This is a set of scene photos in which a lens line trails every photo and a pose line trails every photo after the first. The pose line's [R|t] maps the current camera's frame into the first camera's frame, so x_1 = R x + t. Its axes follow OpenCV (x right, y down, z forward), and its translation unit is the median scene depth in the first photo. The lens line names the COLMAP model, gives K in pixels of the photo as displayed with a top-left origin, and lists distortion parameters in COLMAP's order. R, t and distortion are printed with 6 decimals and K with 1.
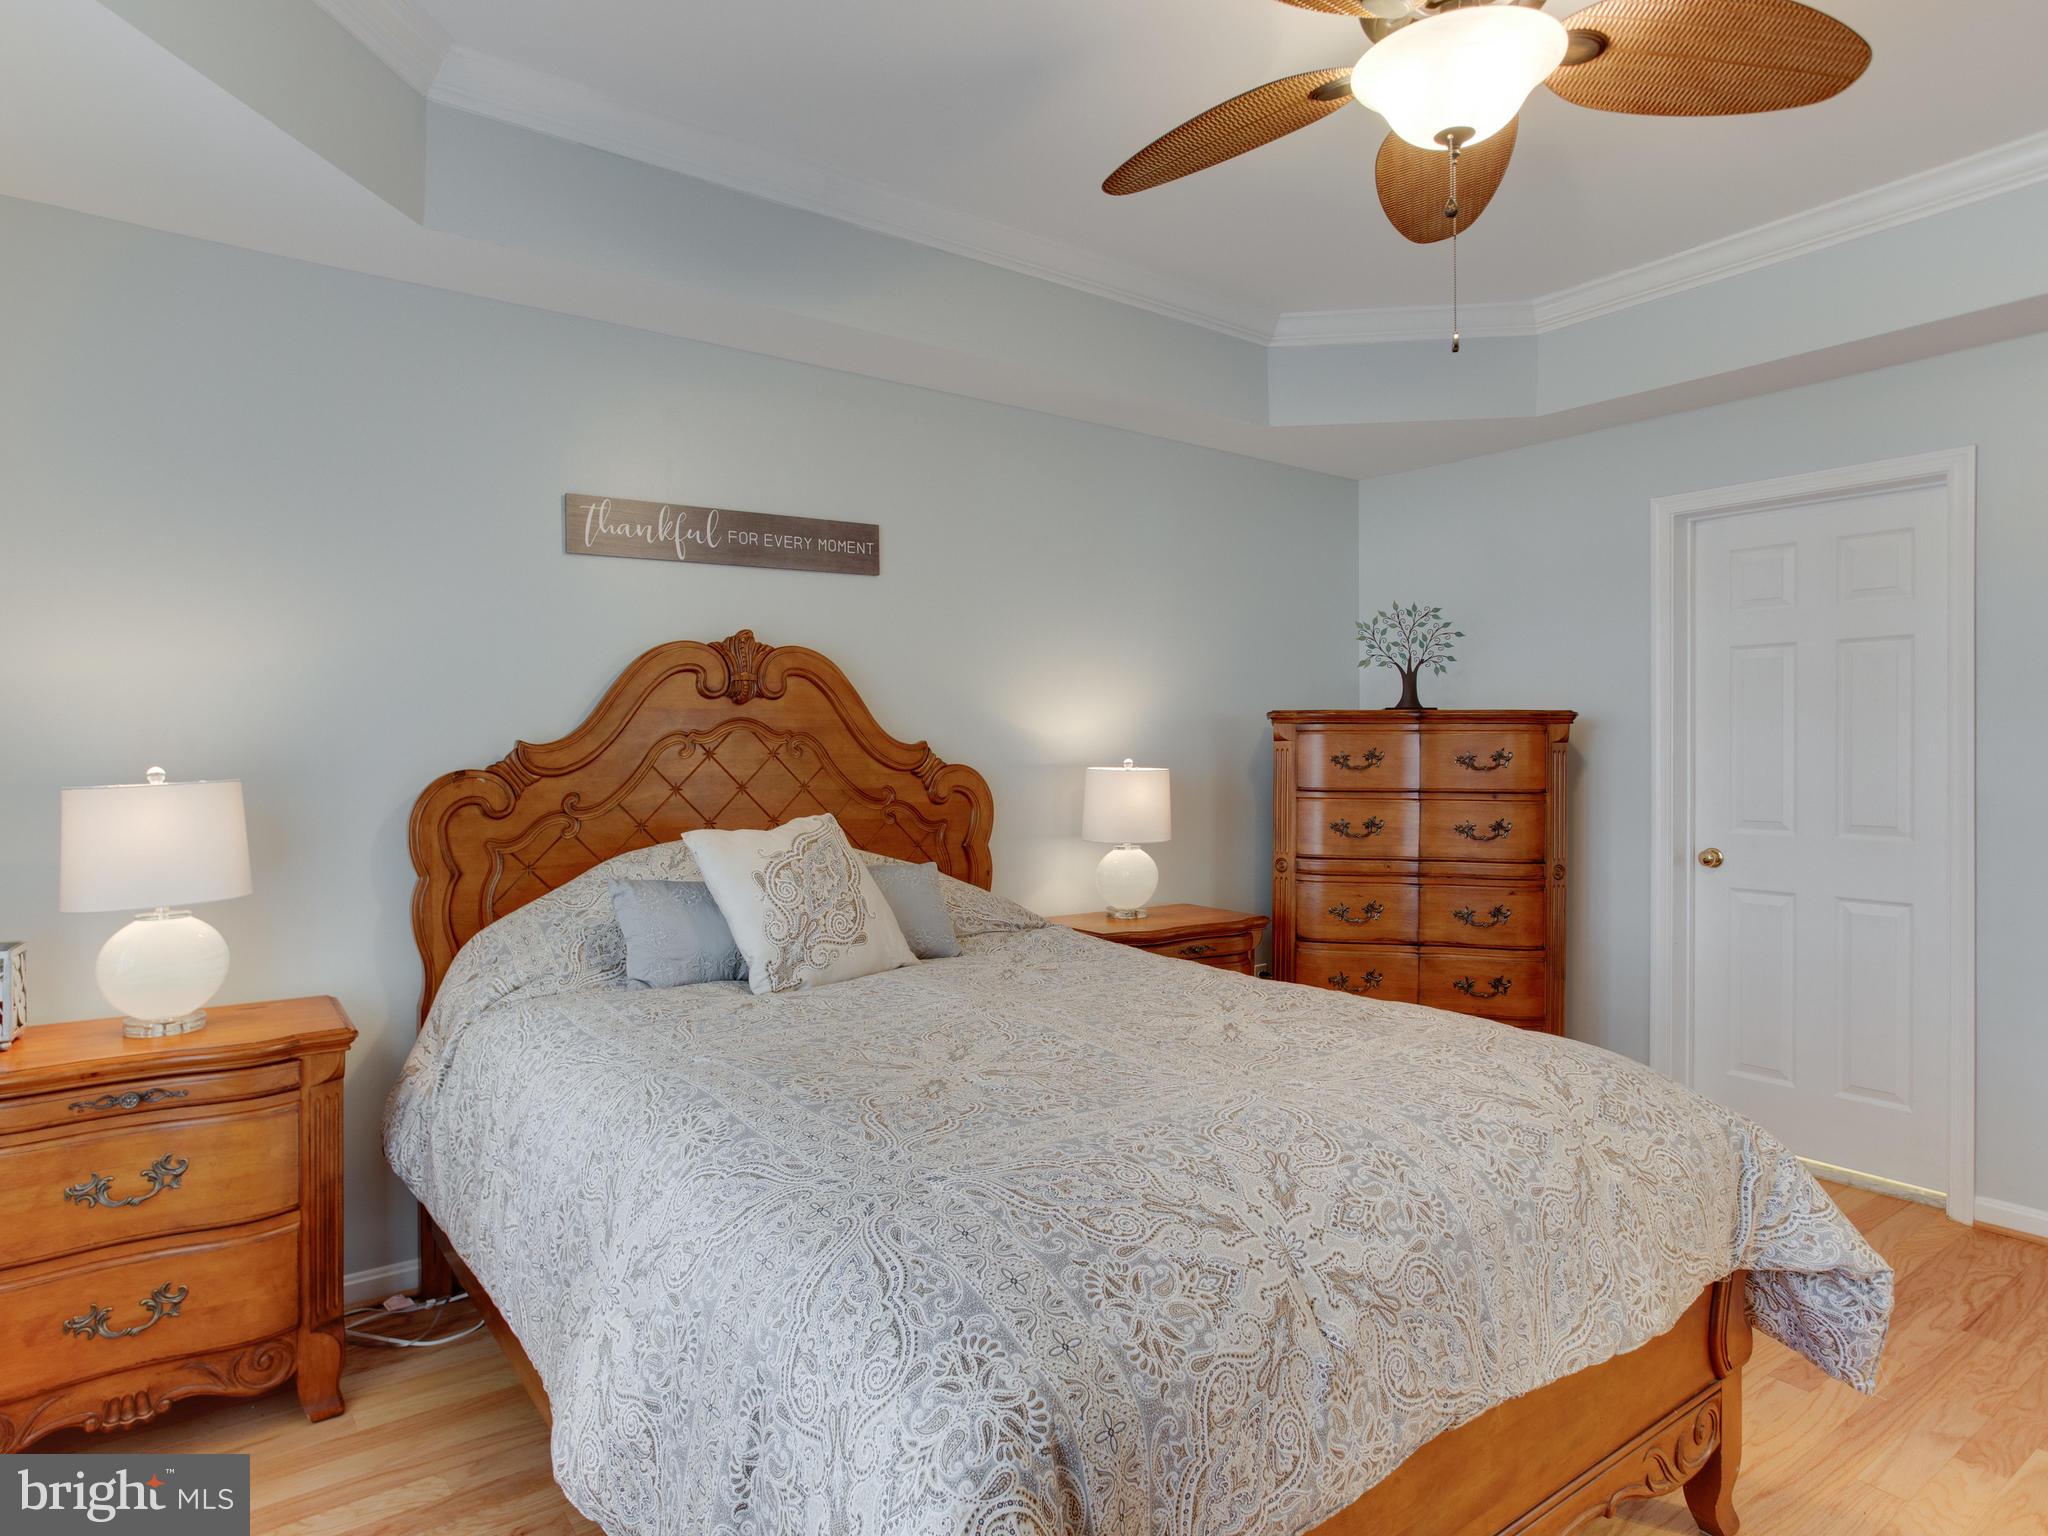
lens RADIAL K [[1161.3, 0, 1077.3], [0, 1161.3, 751.3], [0, 0, 1]] dist [-0.027393, 0.023327]
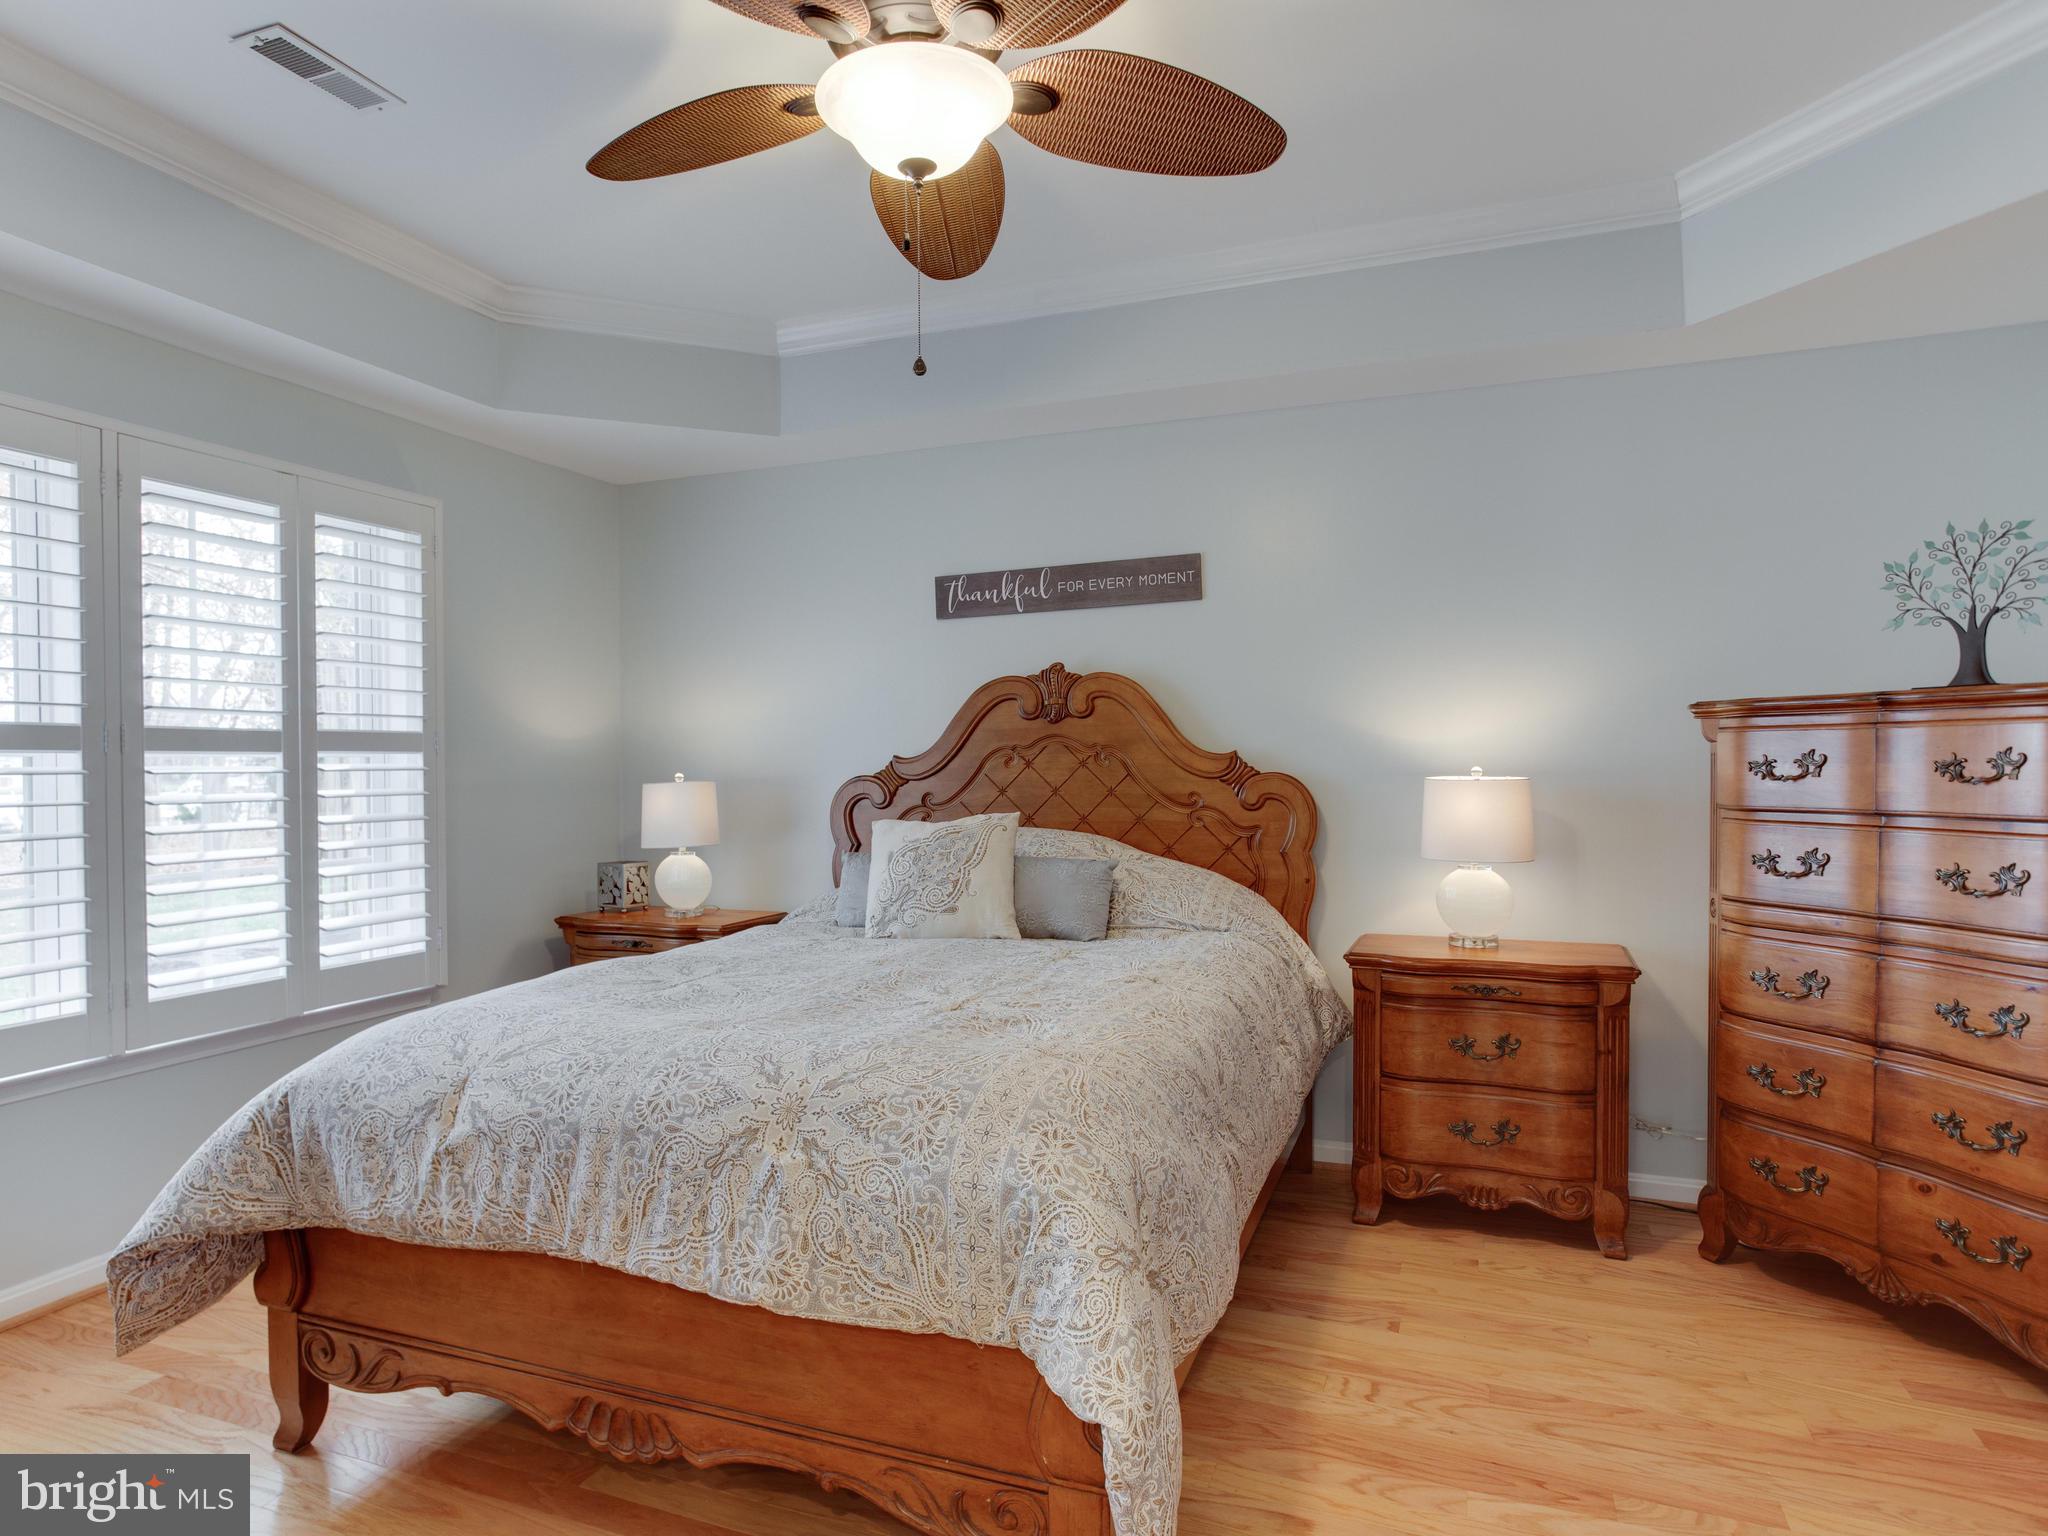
lens RADIAL K [[1161.3, 0, 1028.9], [0, 1161.3, 774.7], [0, 0, 1]] dist [-0.027393, 0.023327]
pose [[0.551951, 0.003899, -0.833867, 0.712240], [0.008489, 0.999911, 0.010294, 0.001175], [0.833833, -0.012760, 0.551869, 0.287854]]
